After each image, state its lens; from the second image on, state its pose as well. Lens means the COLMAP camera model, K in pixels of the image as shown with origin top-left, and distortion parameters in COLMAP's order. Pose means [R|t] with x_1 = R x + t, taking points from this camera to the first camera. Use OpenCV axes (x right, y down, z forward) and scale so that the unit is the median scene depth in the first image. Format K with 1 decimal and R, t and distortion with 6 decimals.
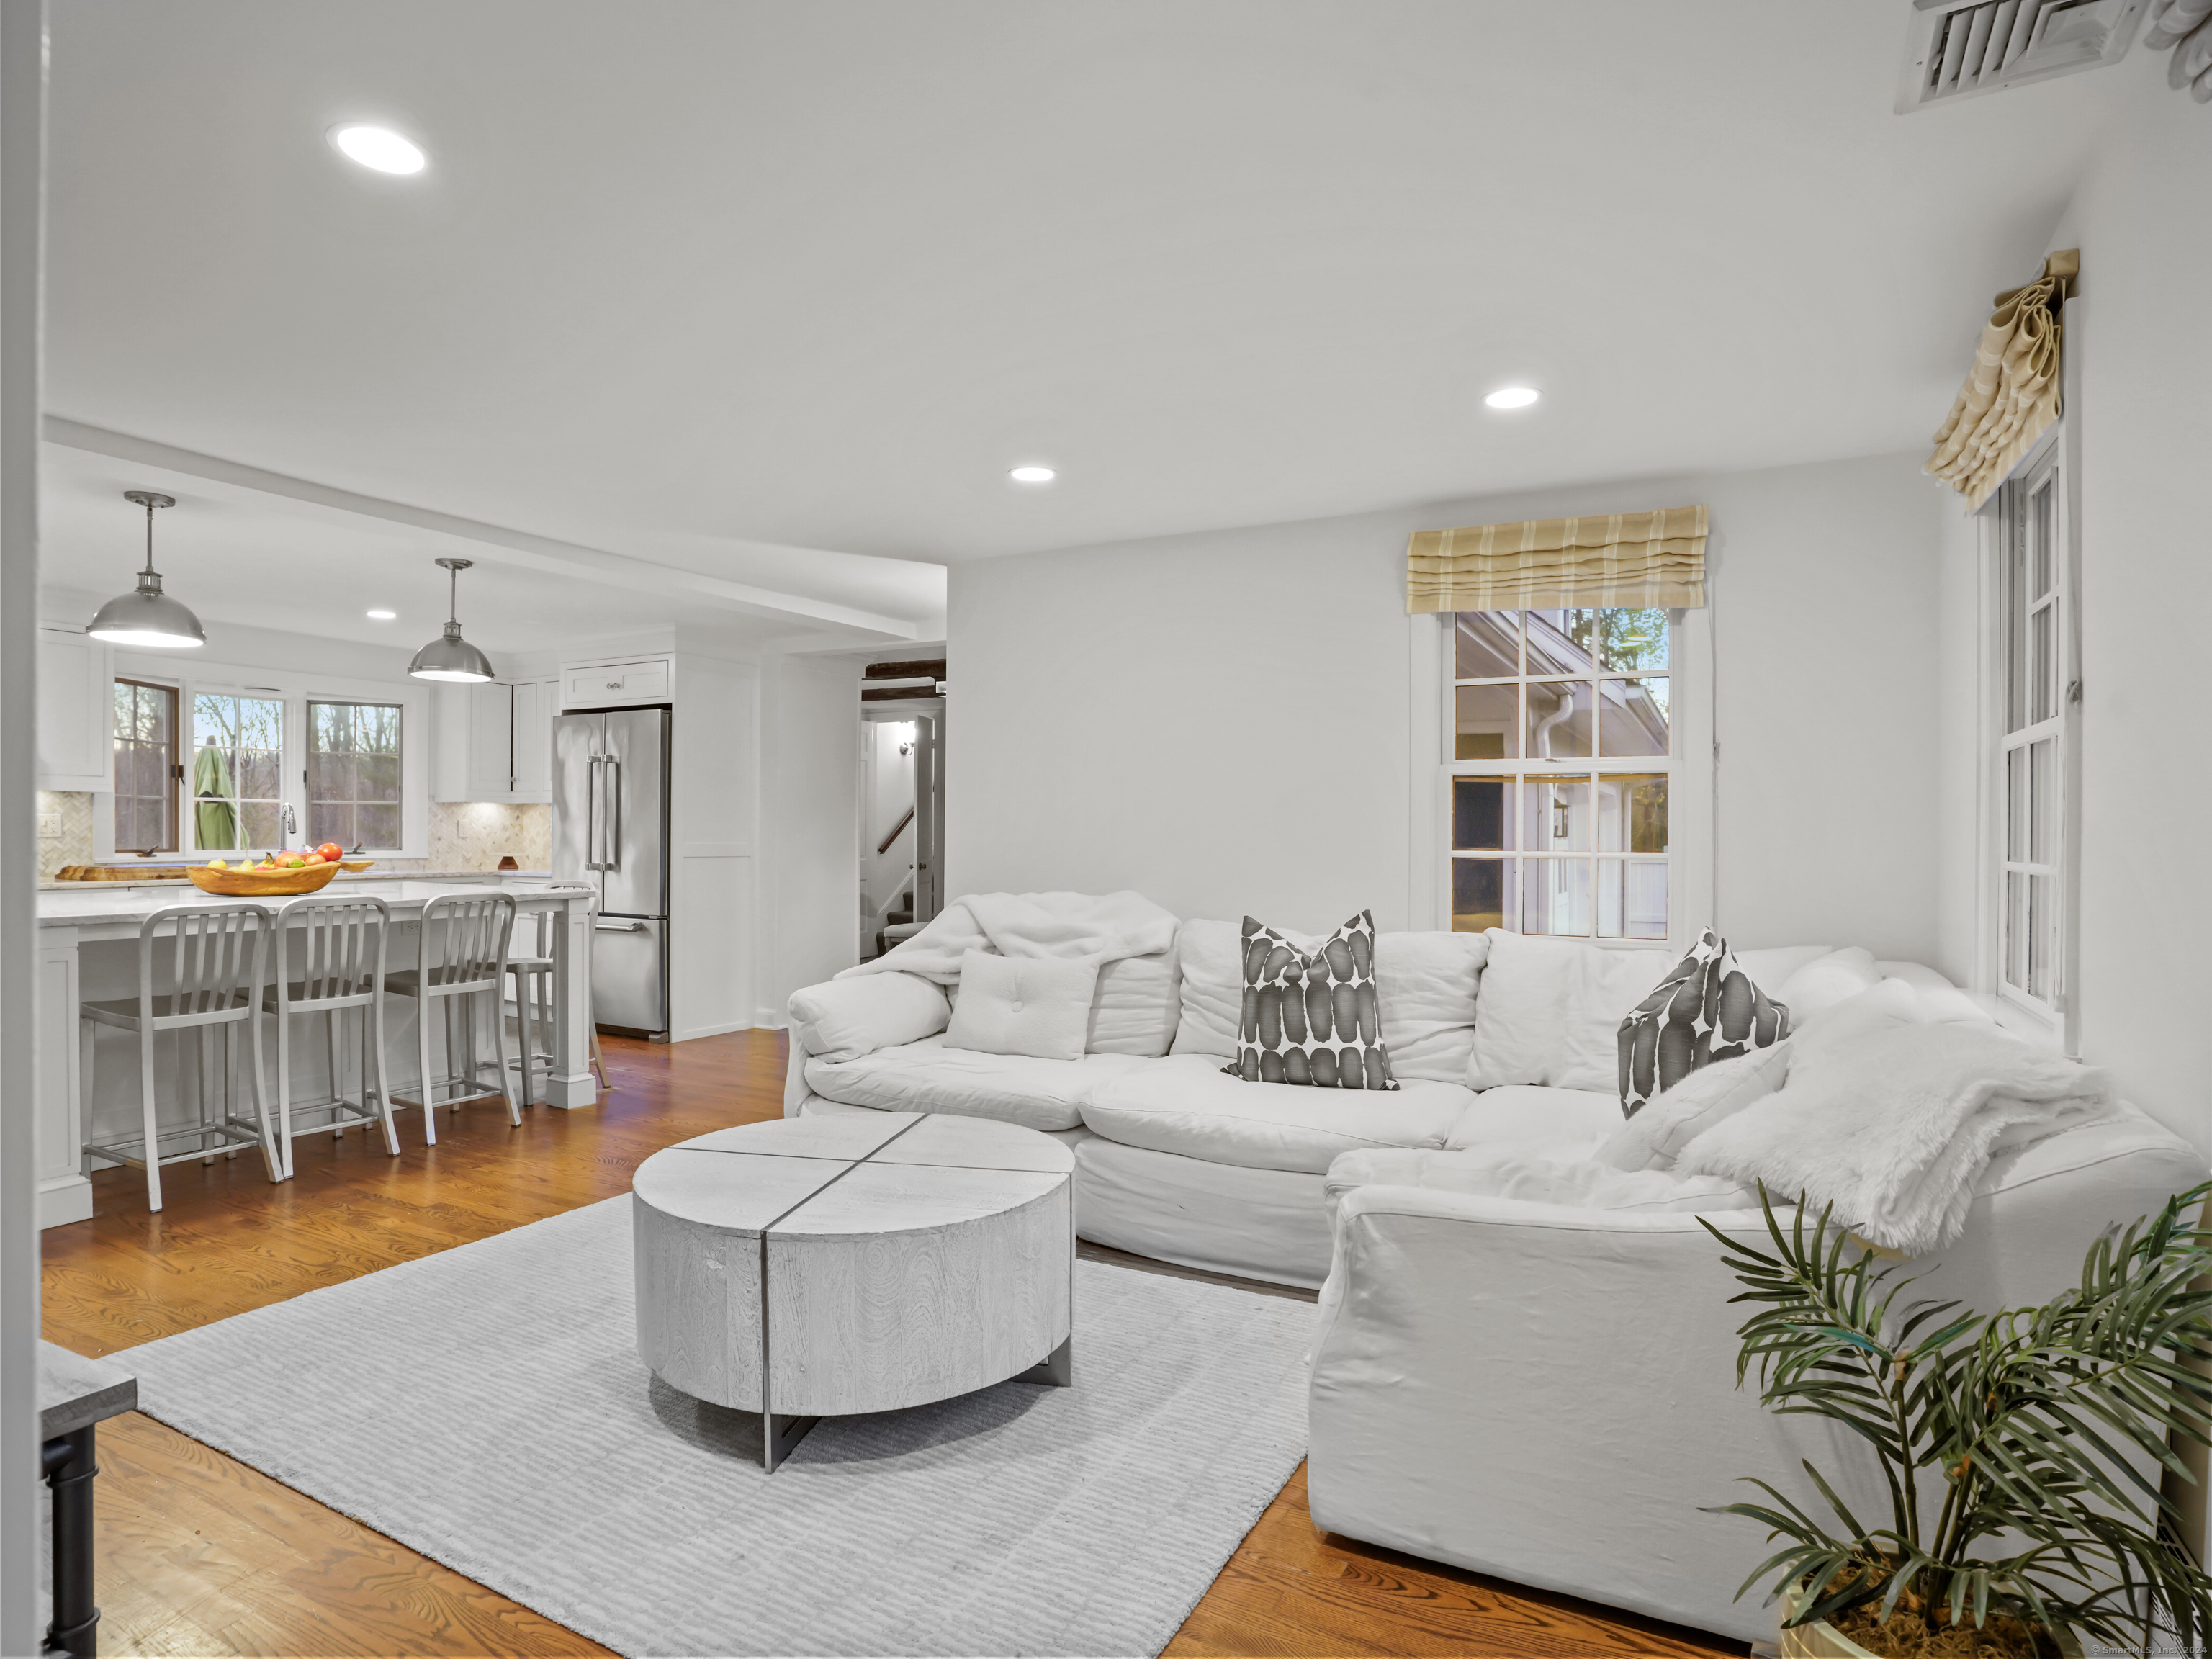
lens RADIAL K [[1213.1, 0, 1105.8], [0, 1213.1, 832.1], [0, 0, 1]] dist [-0.034050, -0.000497]
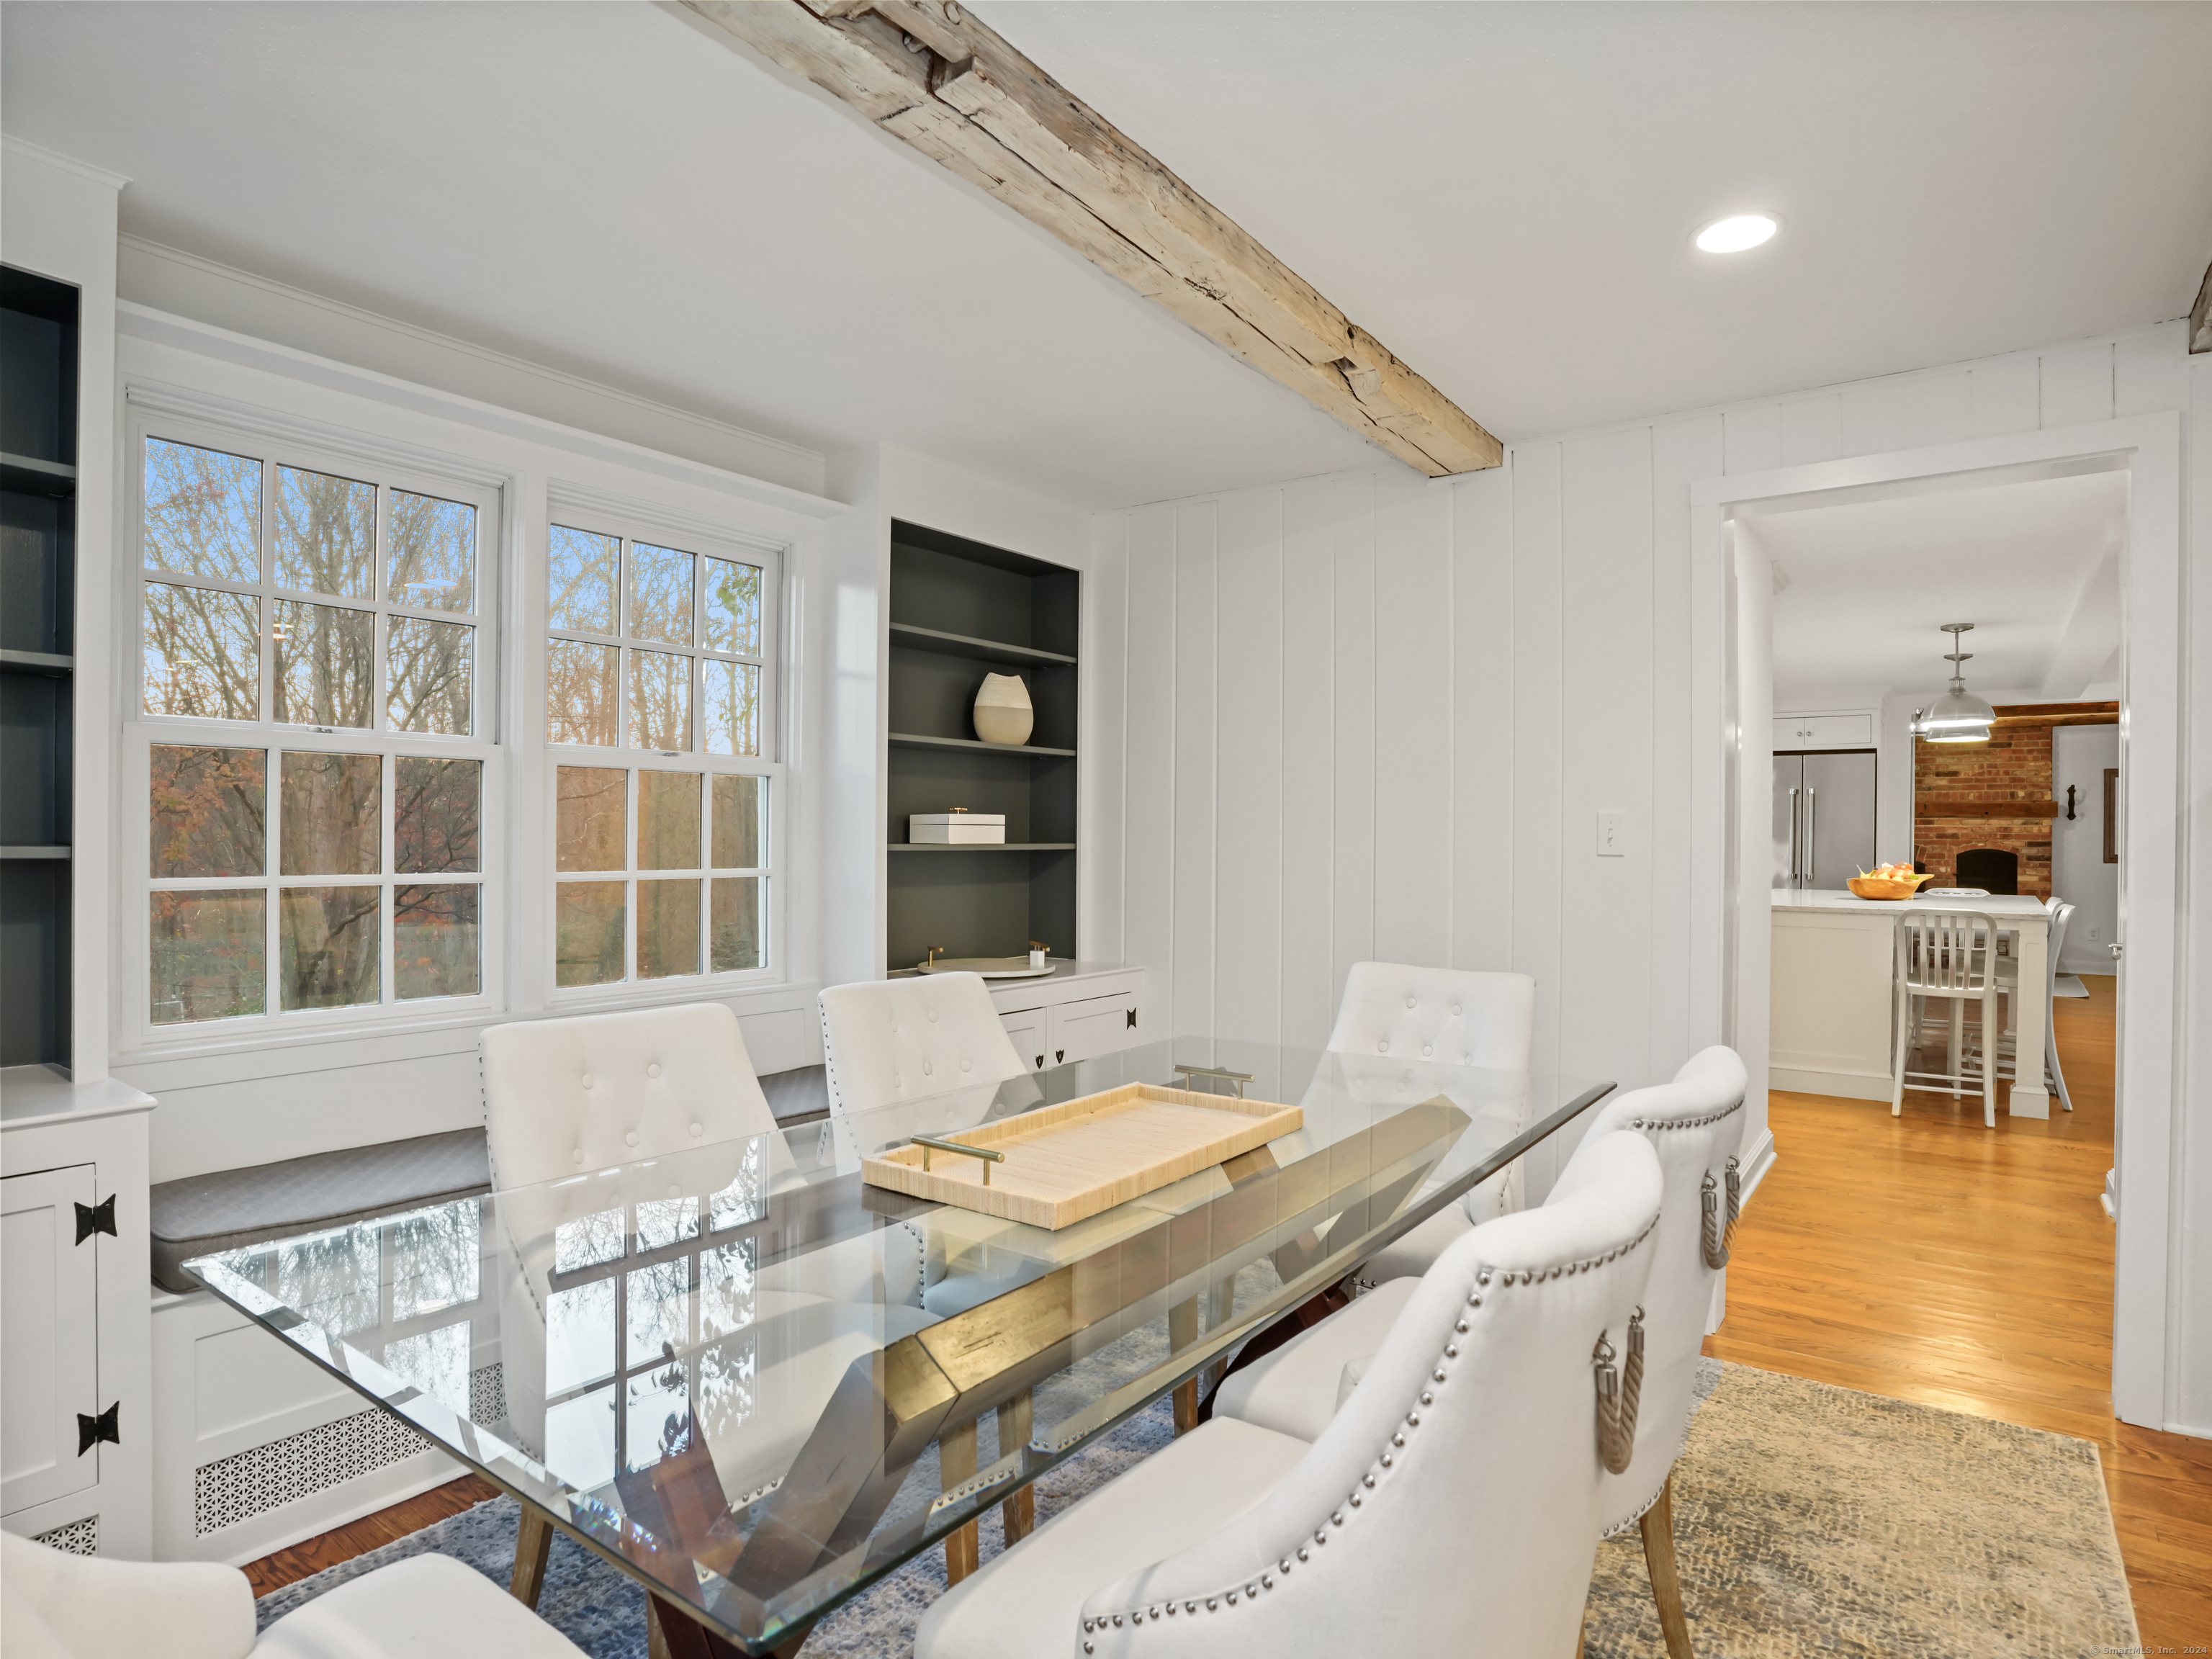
lens RADIAL K [[1213.1, 0, 1114.3], [0, 1213.1, 830.2], [0, 0, 1]] dist [-0.034050, -0.000497]
pose [[0.992346, 0.002561, -0.123459, -1.538702], [-0.002702, 0.999996, -0.000977, -0.025080], [0.123456, 0.001303, 0.992349, -0.548583]]
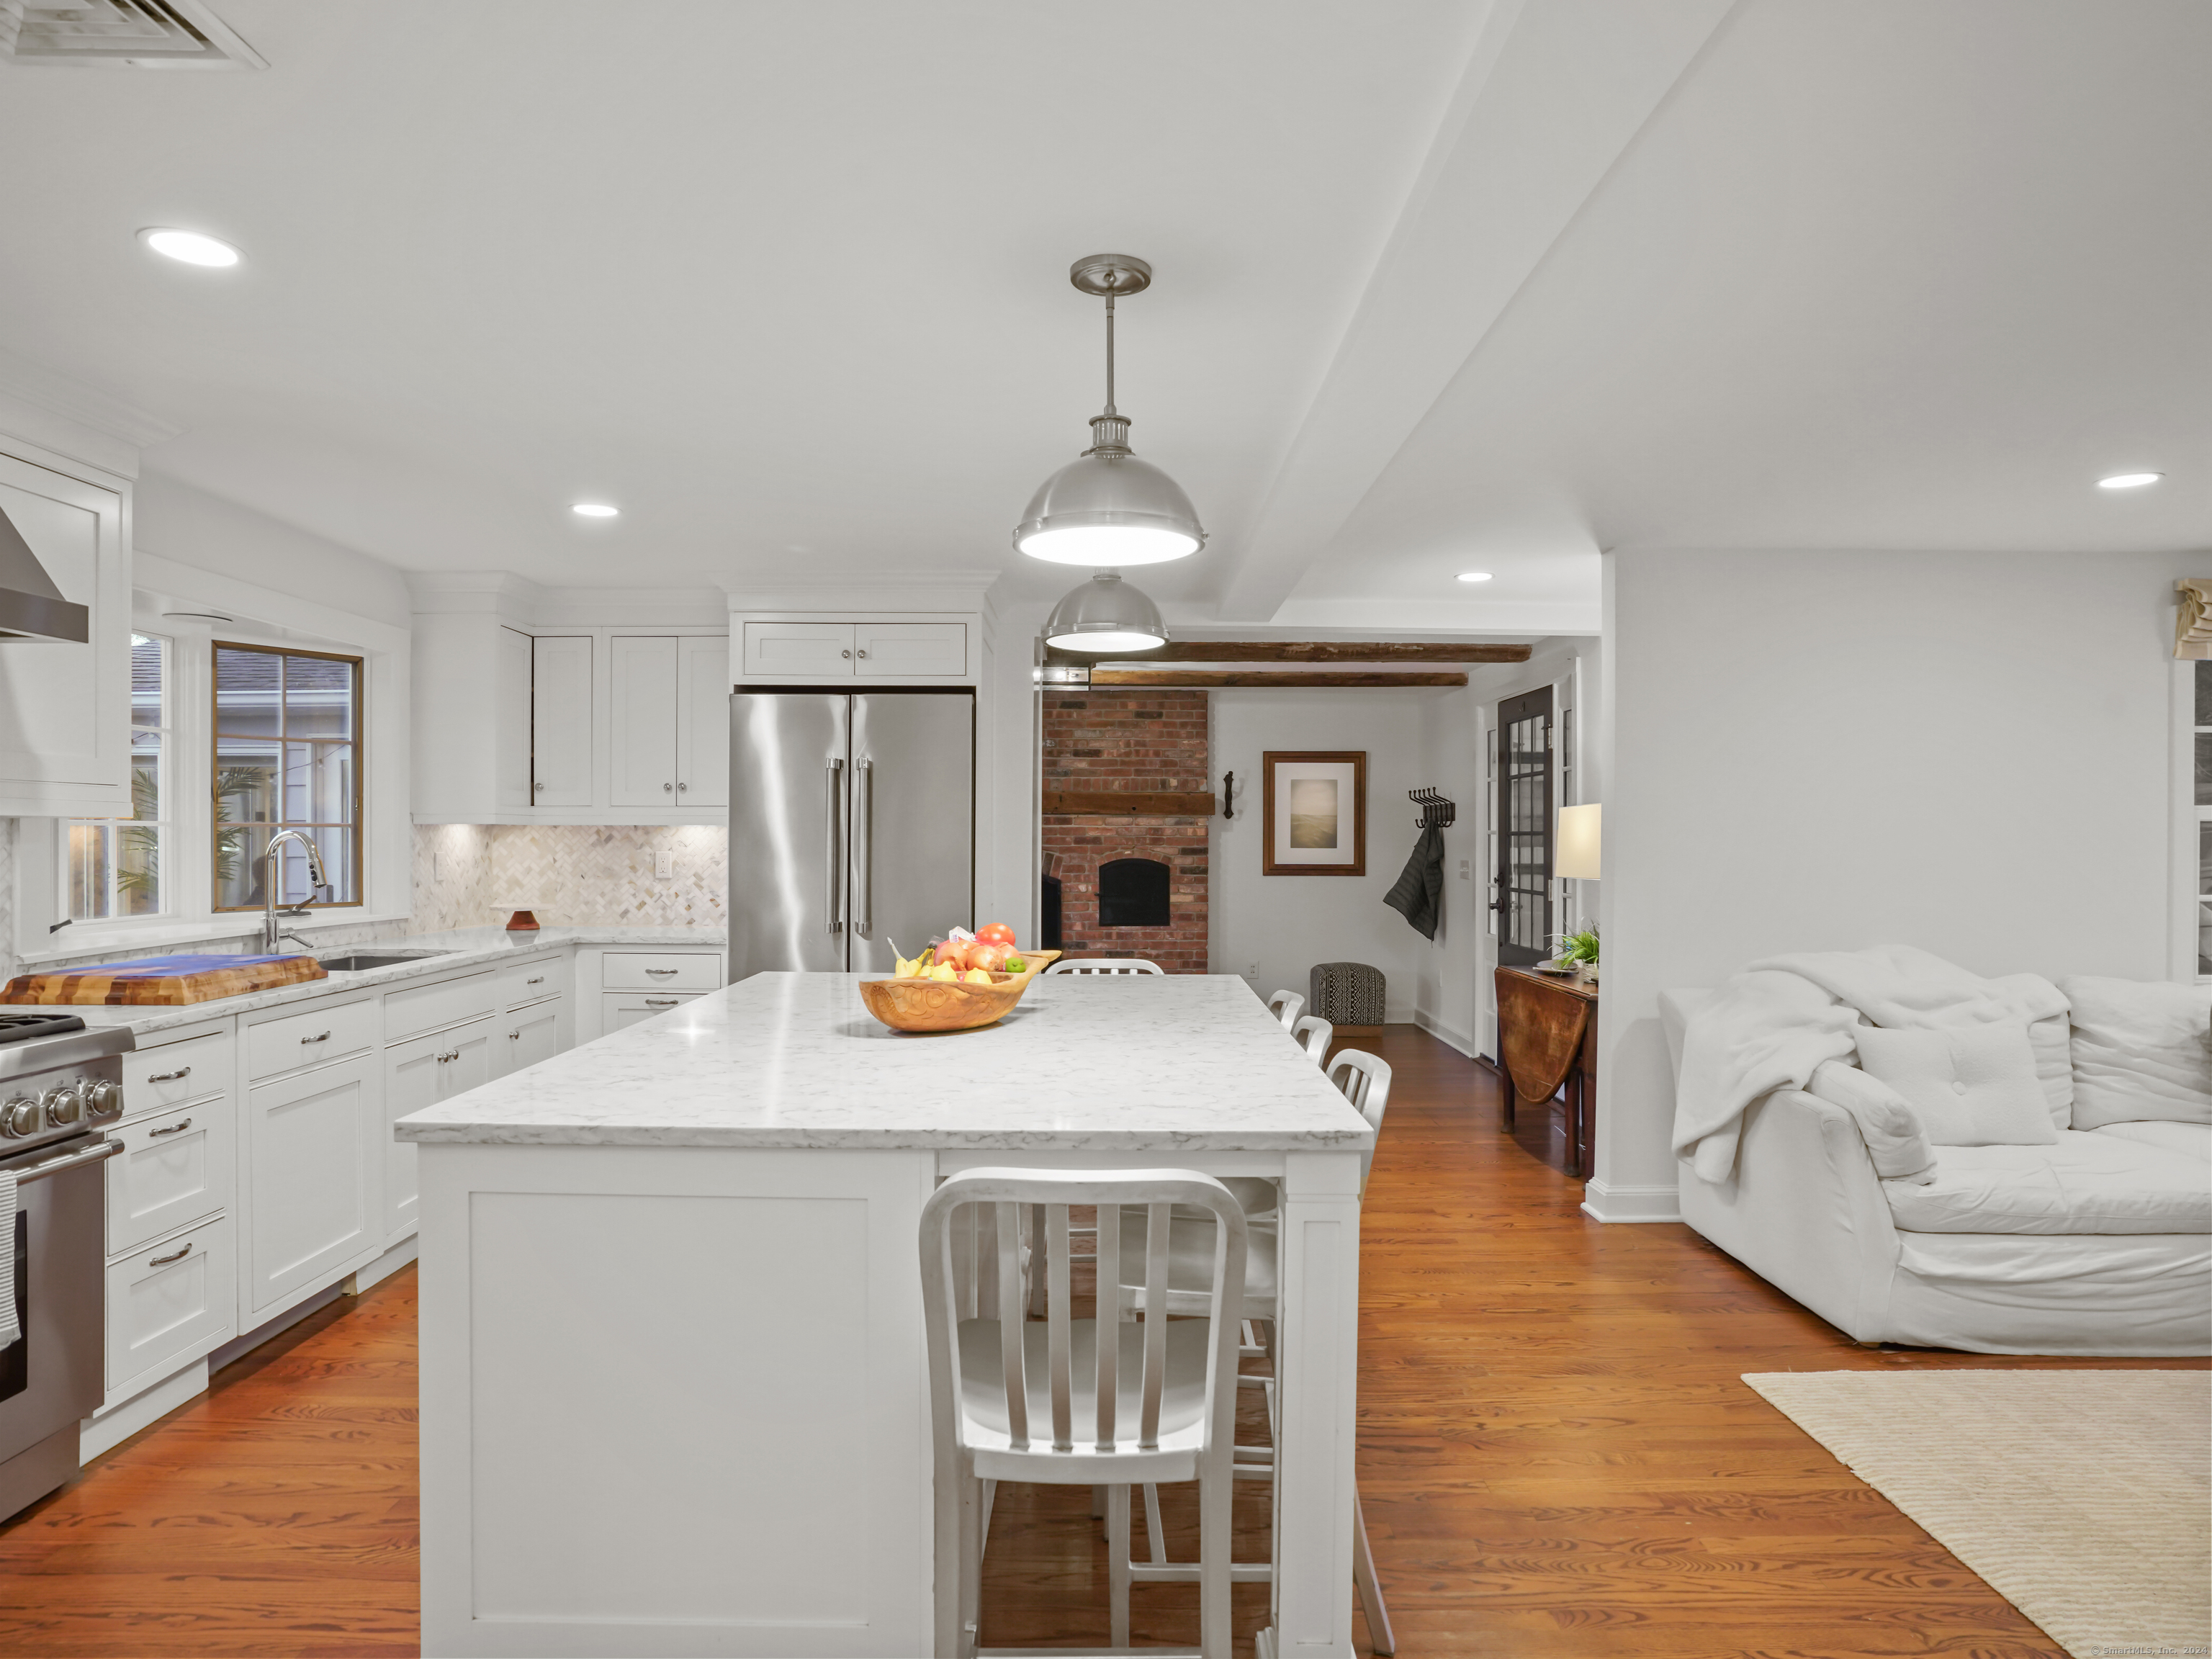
lens RADIAL K [[1312.9, 0, 1108.4], [0, 1312.9, 834.7], [0, 0, 1]] dist [-0.025002, 0.000474]
pose [[0.876879, -0.003566, 0.480698, -1.001152], [0.001481, 0.999988, 0.004717, -0.038963], [-0.480709, -0.003424, 0.876873, 0.468184]]
